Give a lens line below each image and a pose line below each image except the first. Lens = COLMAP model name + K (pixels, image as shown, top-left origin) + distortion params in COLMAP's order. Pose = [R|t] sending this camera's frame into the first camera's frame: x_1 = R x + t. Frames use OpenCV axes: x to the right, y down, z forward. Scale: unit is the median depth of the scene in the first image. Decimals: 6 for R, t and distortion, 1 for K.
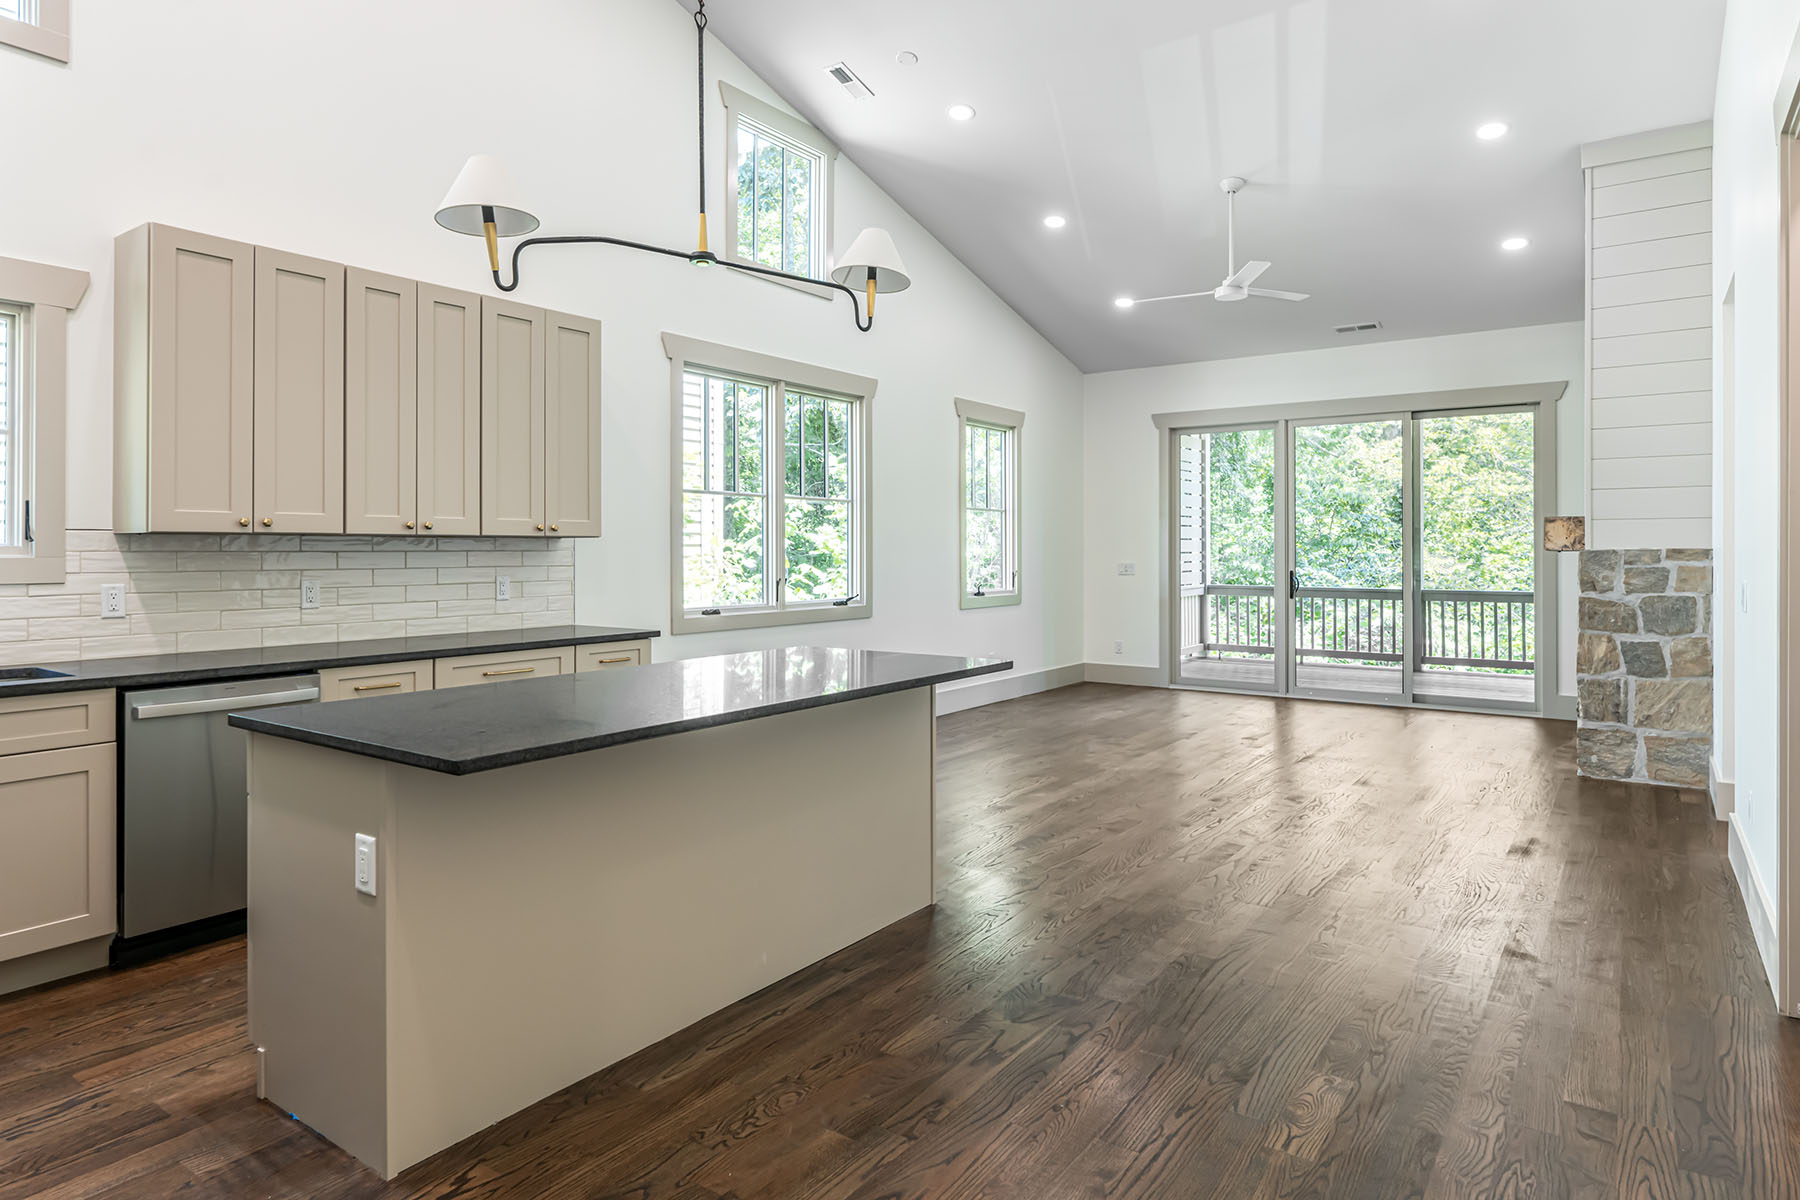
lens RADIAL K [[1016.5, 0, 886.1], [0, 1016.5, 551.4], [0, 0, 1]] dist [0.006733, 0.000003]
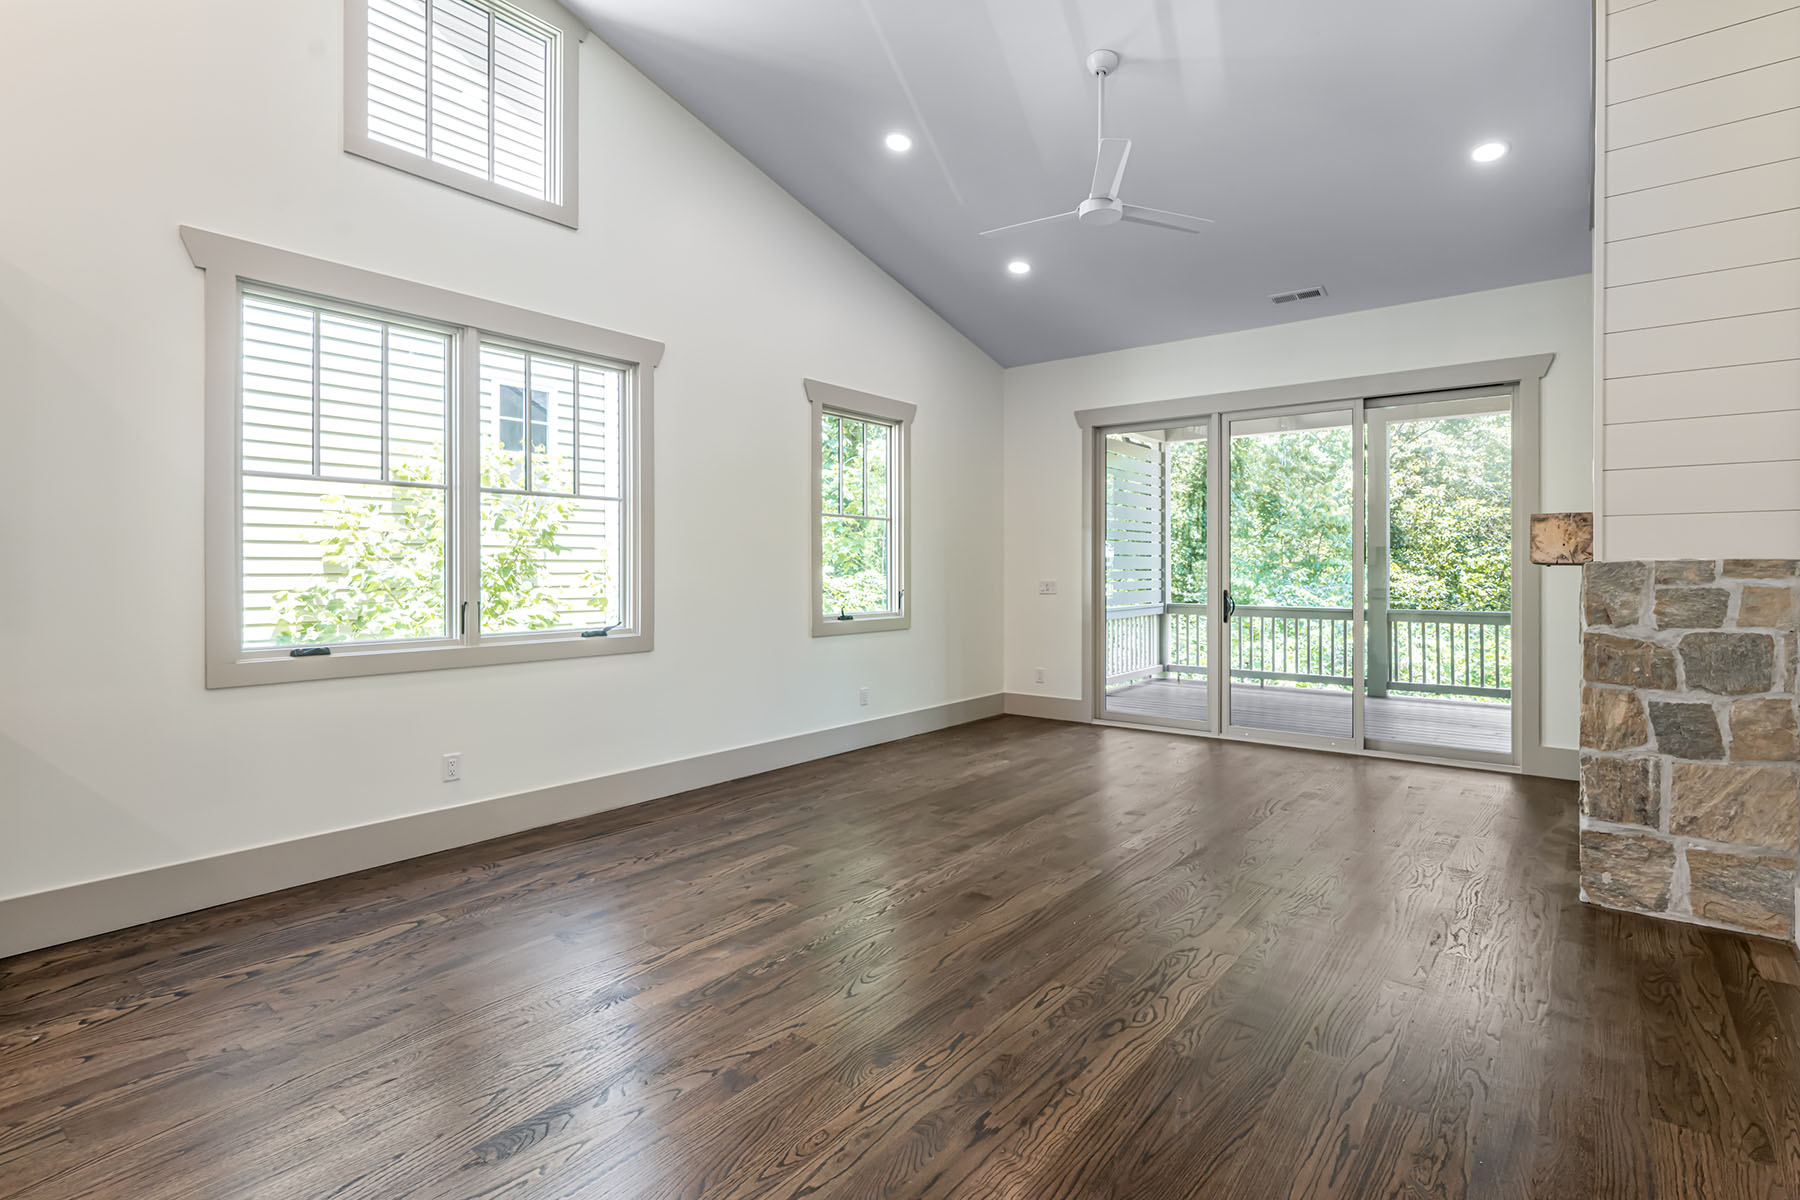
lens RADIAL K [[890.7, 0, 931.9], [0, 890.7, 575.3], [0, 0, 1]] dist [0.002847, 0.001333]
pose [[0.999986, 0.000796, -0.005185, 0.208070], [-0.000767, 0.999984, 0.005572, 0.003517], [0.005189, -0.005568, 0.999971, 0.336405]]
